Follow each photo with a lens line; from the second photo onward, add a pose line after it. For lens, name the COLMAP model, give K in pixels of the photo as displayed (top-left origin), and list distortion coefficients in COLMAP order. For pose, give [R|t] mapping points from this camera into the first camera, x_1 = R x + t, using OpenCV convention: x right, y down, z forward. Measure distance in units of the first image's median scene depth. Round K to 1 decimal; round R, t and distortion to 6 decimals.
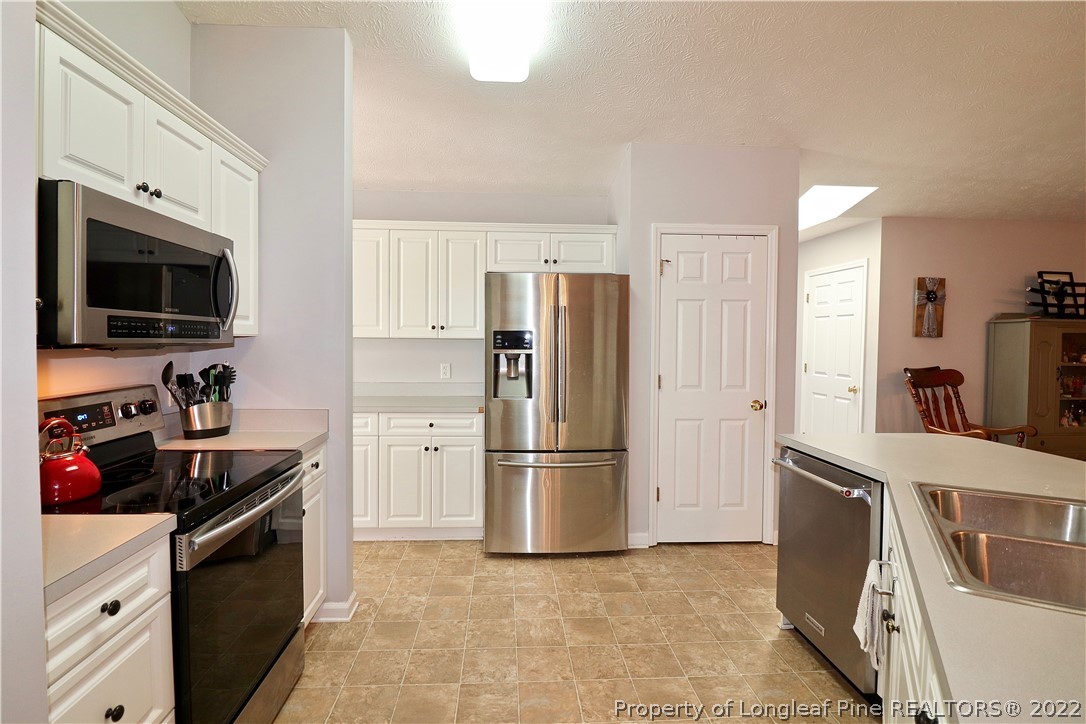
lens RADIAL K [[502.1, 0, 531.9], [0, 502.1, 352.1], [0, 0, 1]] dist [0.002714, -0.016232]
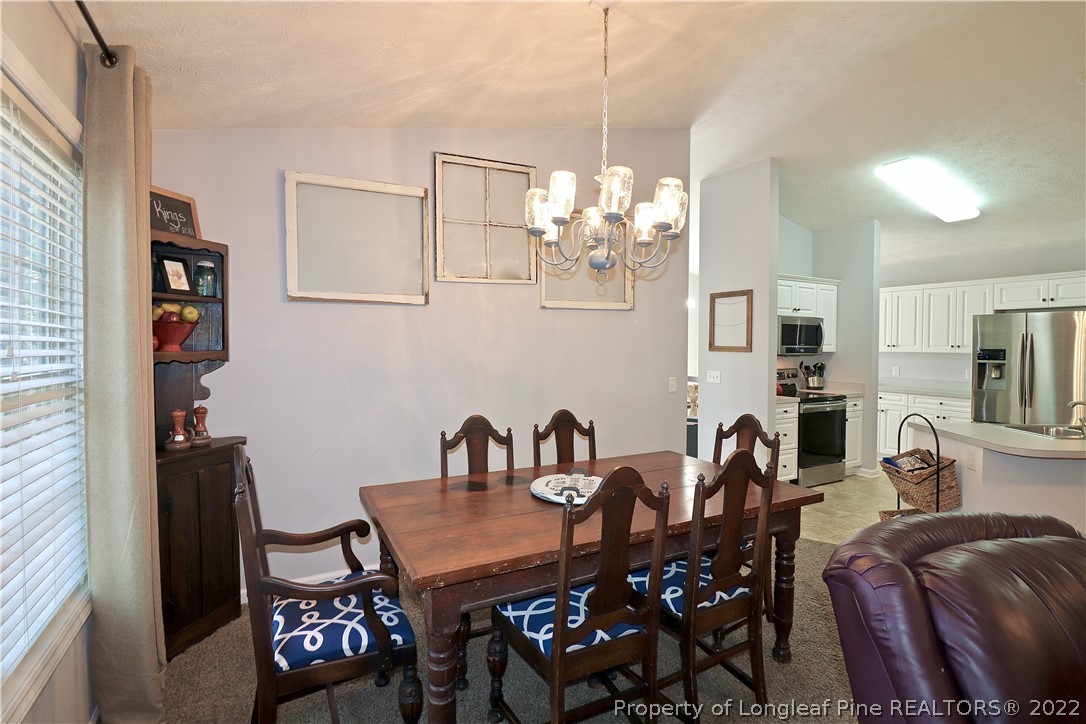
lens RADIAL K [[502.1, 0, 531.9], [0, 502.1, 352.1], [0, 0, 1]] dist [0.002714, -0.016232]
pose [[0.415740, 0.010993, -0.909417, 1.147124], [-0.026932, 0.999637, -0.000229, 0.011236], [0.909085, 0.024588, 0.415885, -1.476425]]
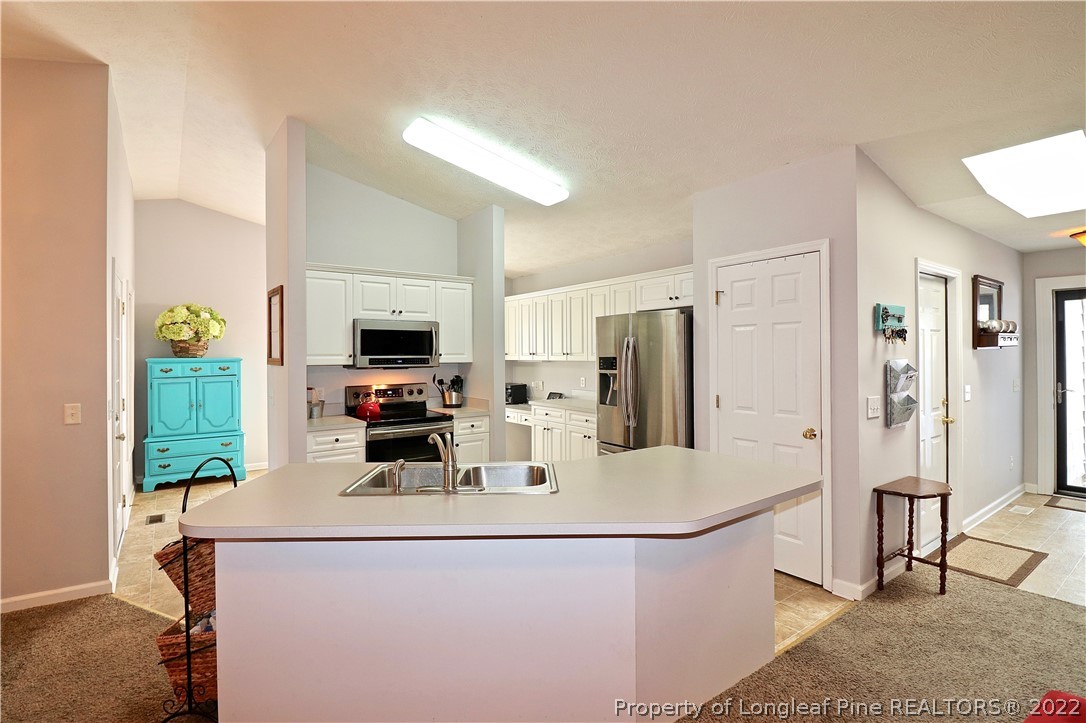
lens RADIAL K [[502.1, 0, 531.9], [0, 502.1, 351.6], [0, 0, 1]] dist [0.002714, -0.016232]
pose [[0.533850, -0.016719, -0.845414, 1.443549], [-0.010433, 0.999598, -0.026357, -0.025078], [0.845515, 0.022891, 0.533461, 0.099915]]
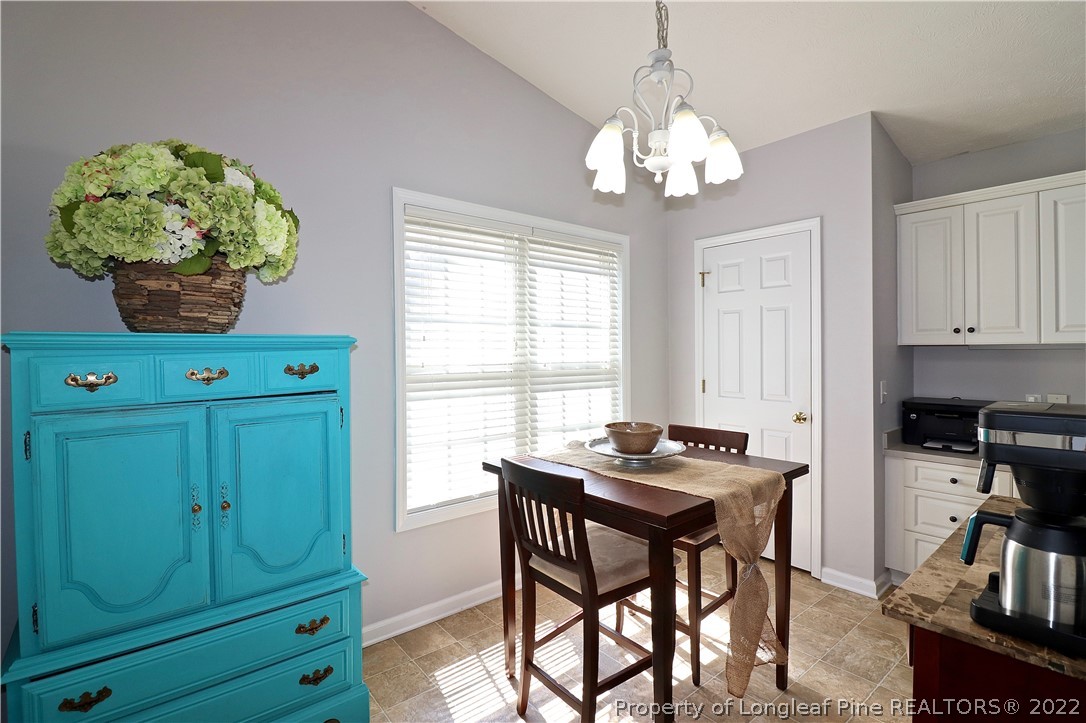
lens RADIAL K [[515.5, 0, 531.9], [0, 515.5, 343.0], [0, 0, 1]] dist [-0.016684, 0.000038]
pose [[0.584266, -0.004566, -0.811550, 1.384173], [-0.008364, 0.999897, -0.011647, -0.025065], [0.811519, 0.013592, 0.584167, 0.096362]]
